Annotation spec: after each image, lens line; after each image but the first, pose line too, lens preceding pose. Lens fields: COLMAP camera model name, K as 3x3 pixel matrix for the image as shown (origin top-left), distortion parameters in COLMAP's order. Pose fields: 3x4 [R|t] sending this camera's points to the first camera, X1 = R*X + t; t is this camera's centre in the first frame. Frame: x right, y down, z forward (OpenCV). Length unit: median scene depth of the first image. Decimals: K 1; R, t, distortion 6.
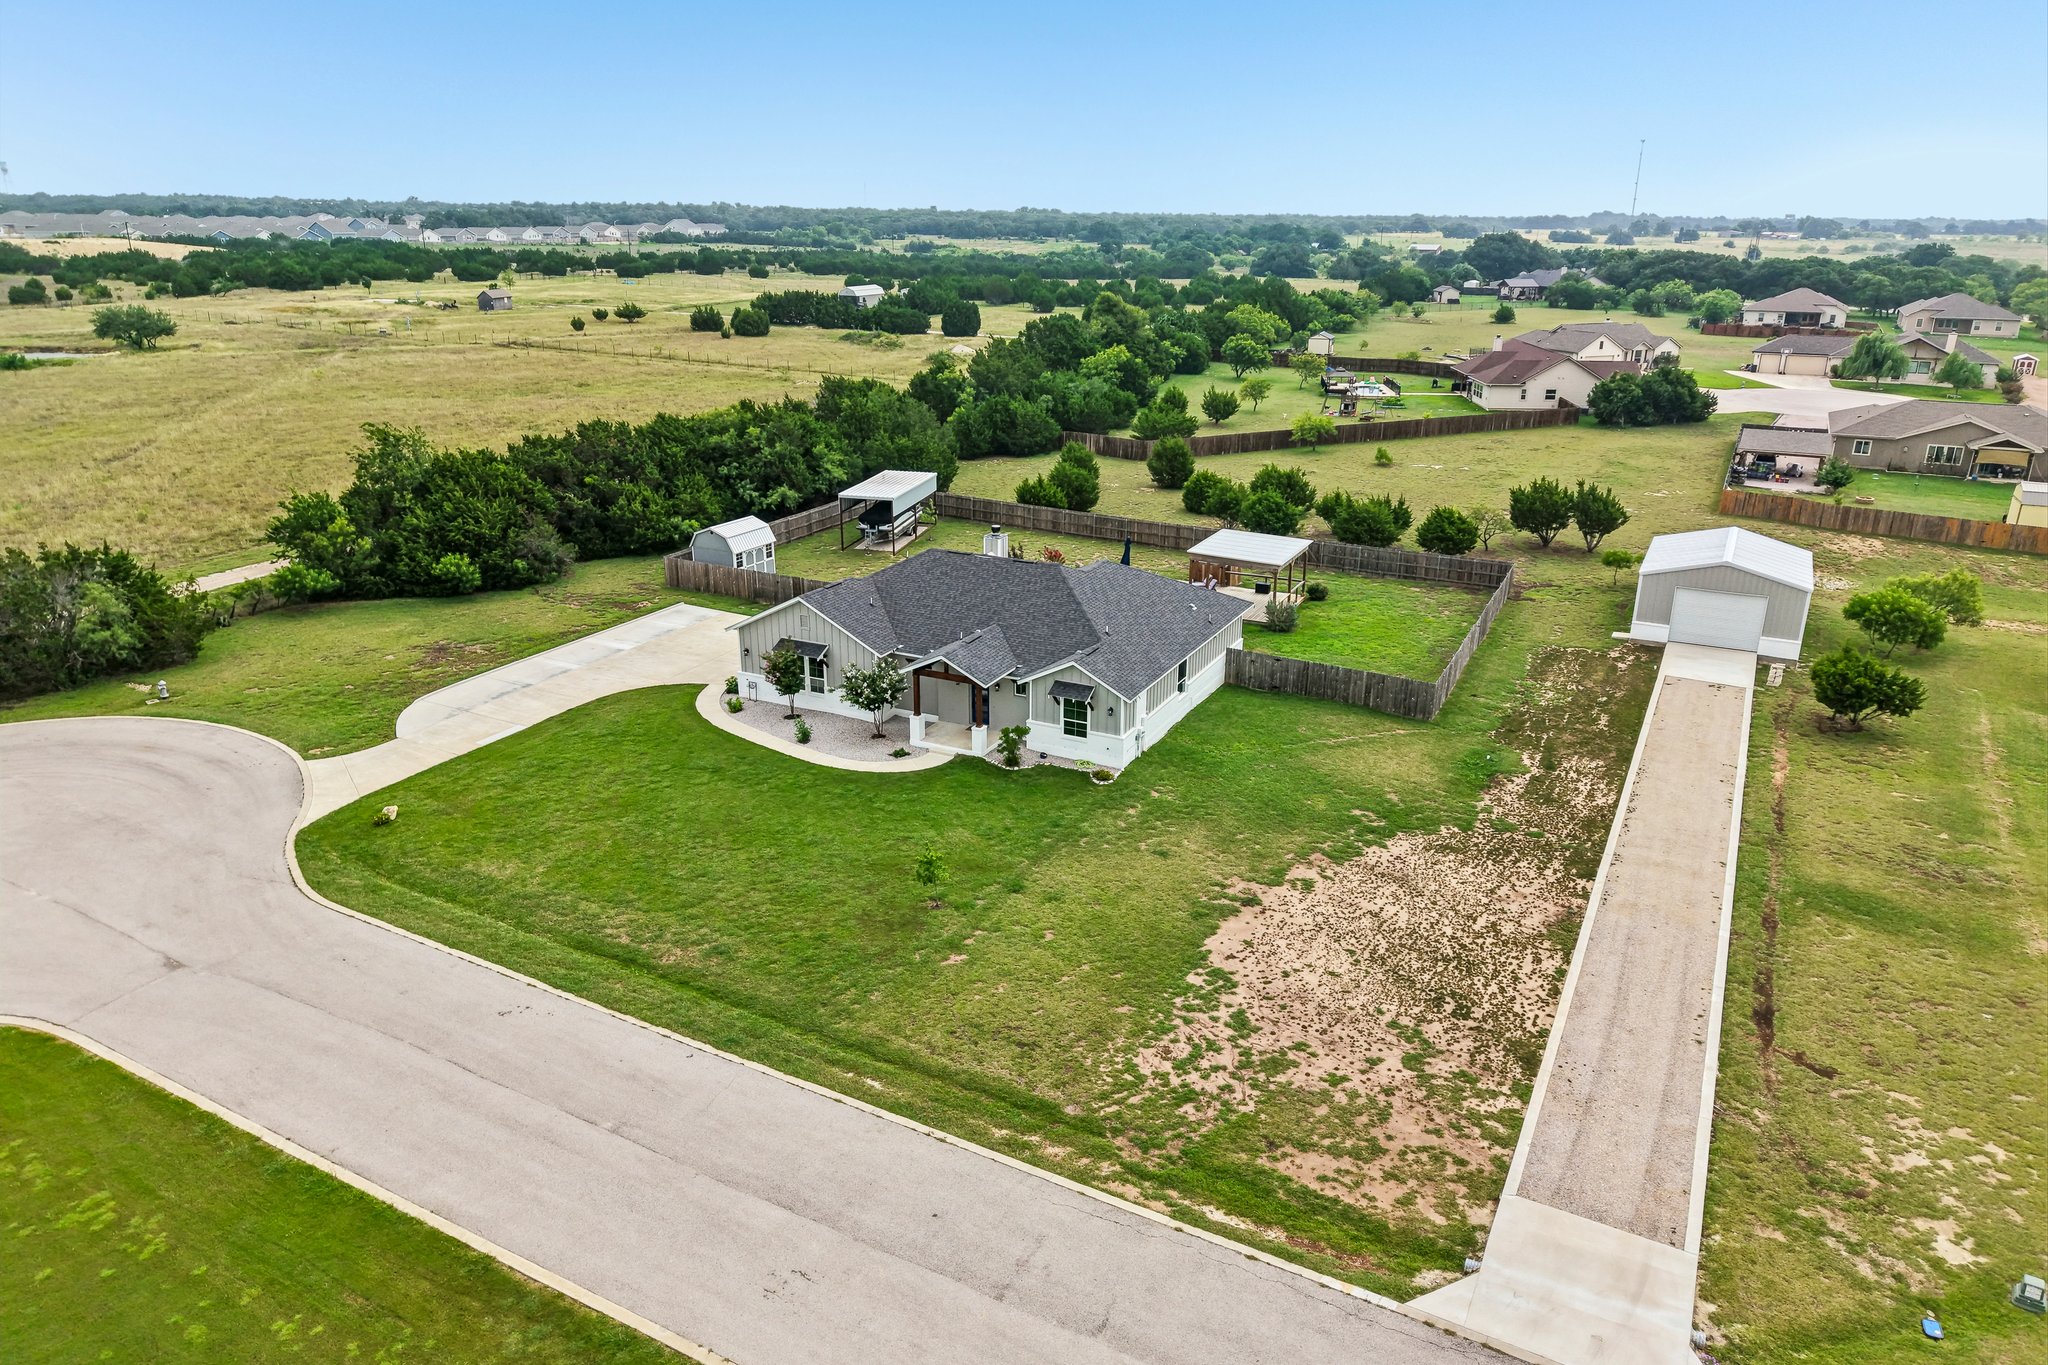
lens RADIAL K [[1363.6, 0, 1024.0], [0, 1363.6, 682.5], [0, 0, 1]] dist [0.069826, -0.093498]
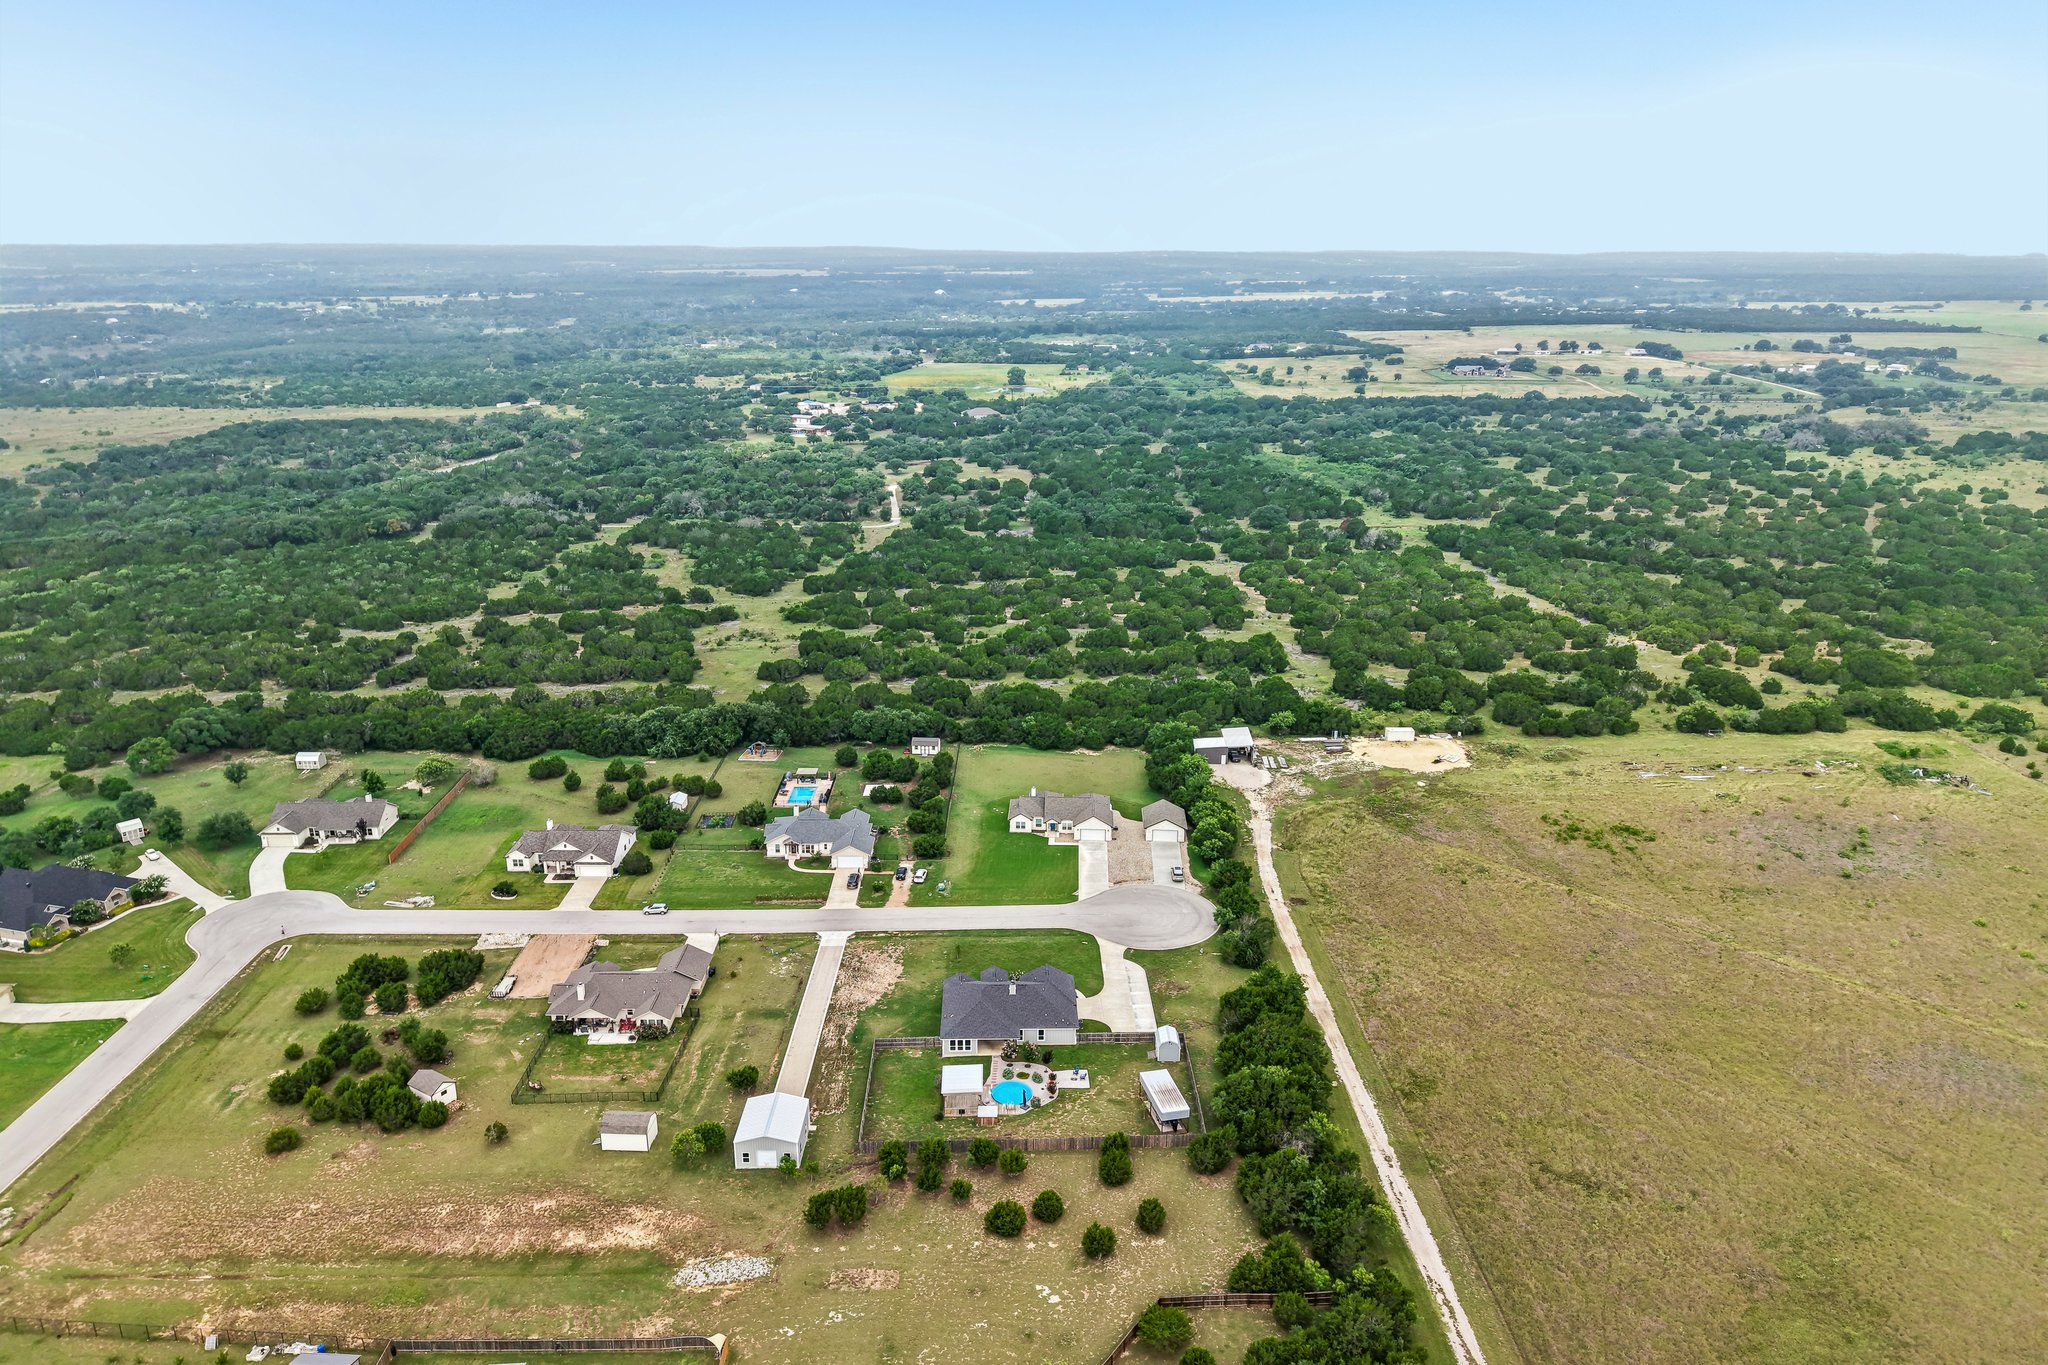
lens RADIAL K [[1363.6, 0, 1024.0], [0, 1363.6, 682.5], [0, 0, 1]] dist [0.069826, -0.093498]
pose [[-0.886594, 0.130865, -0.443650, 1.283024], [-0.159033, 0.814427, 0.558047, -2.477334], [0.434349, 0.565316, -0.701255, 2.886068]]
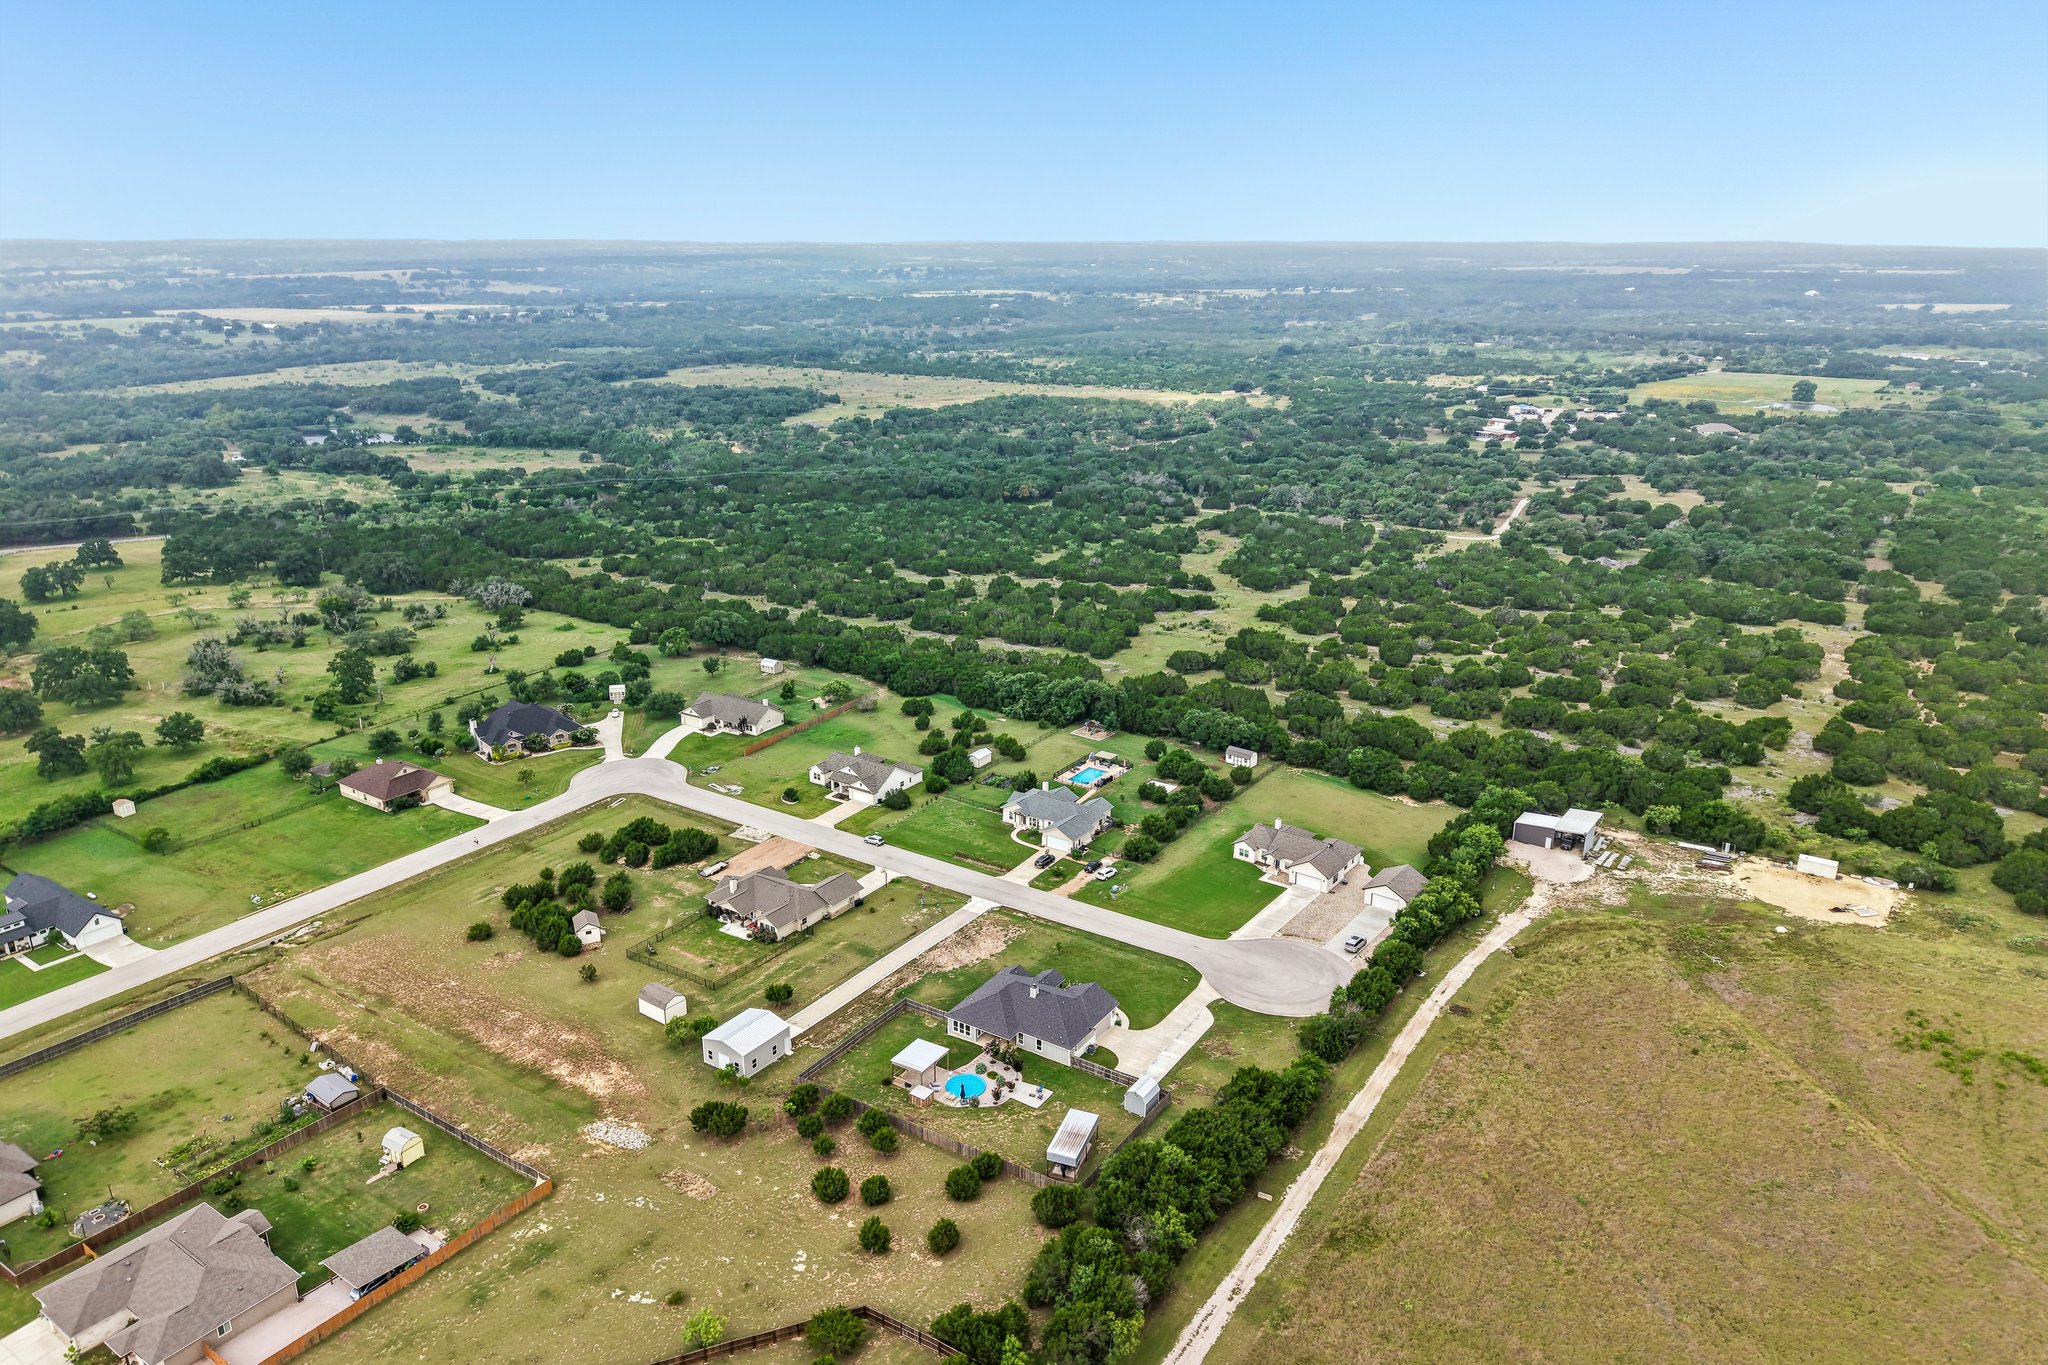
lens RADIAL K [[1363.6, 0, 1024.0], [0, 1363.6, 682.5], [0, 0, 1]] dist [0.069826, -0.093498]
pose [[-0.993836, -0.044446, 0.101560, -0.286973], [0.025394, 0.800488, 0.598811, -2.562189], [-0.107912, 0.597699, -0.794425, 3.115426]]
